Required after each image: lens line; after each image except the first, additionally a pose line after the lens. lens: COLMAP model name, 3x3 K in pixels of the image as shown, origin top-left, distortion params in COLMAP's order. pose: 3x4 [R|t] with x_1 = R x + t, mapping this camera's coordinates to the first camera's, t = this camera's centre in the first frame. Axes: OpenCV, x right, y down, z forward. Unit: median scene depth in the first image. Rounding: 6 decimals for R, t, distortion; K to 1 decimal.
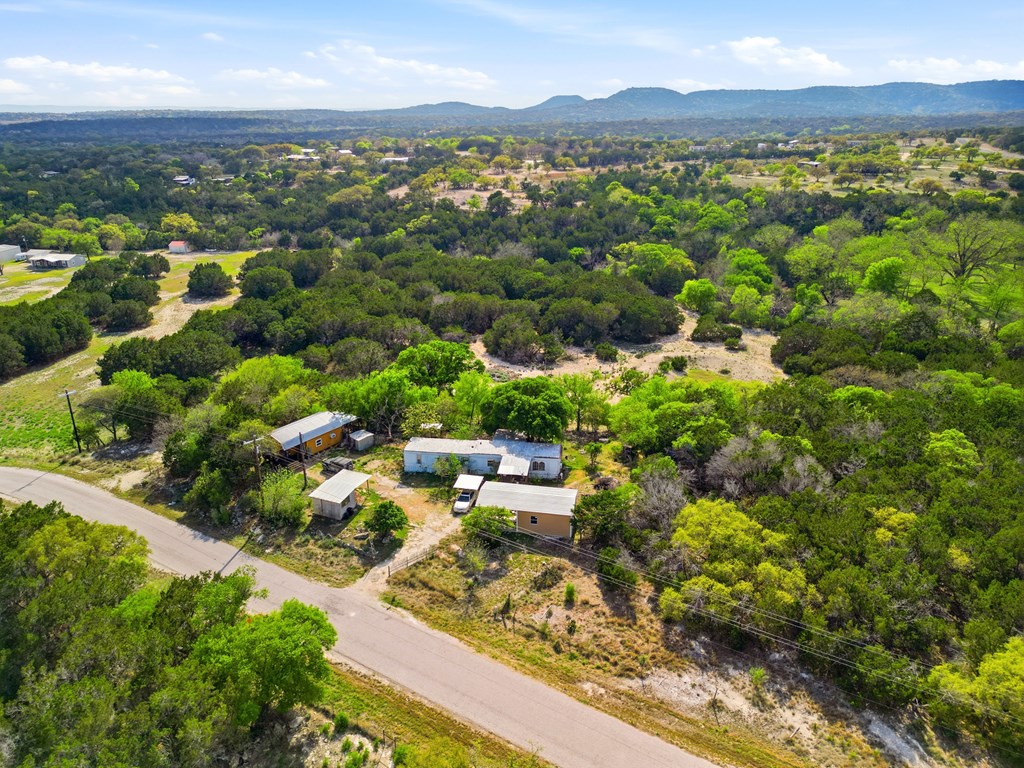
lens RADIAL K [[714.1, 0, 512.0], [0, 714.1, 384.0], [0, 0, 1]] dist [0.063509, -0.045532]
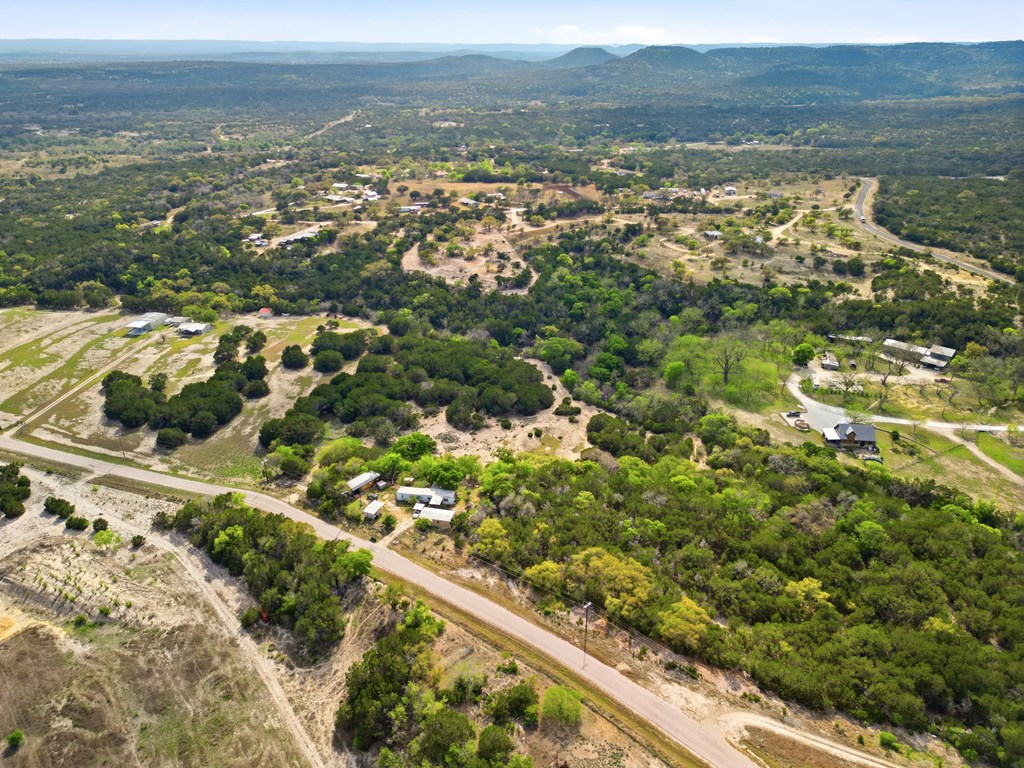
lens RADIAL K [[711.2, 0, 512.0], [0, 711.2, 384.0], [0, 0, 1]] dist [0.109069, -0.133790]
pose [[0.999322, 0.019067, -0.031502, 0.416287], [-0.016496, 0.996663, 0.079939, -0.621503], [0.032921, -0.079365, 0.996302, -1.898214]]
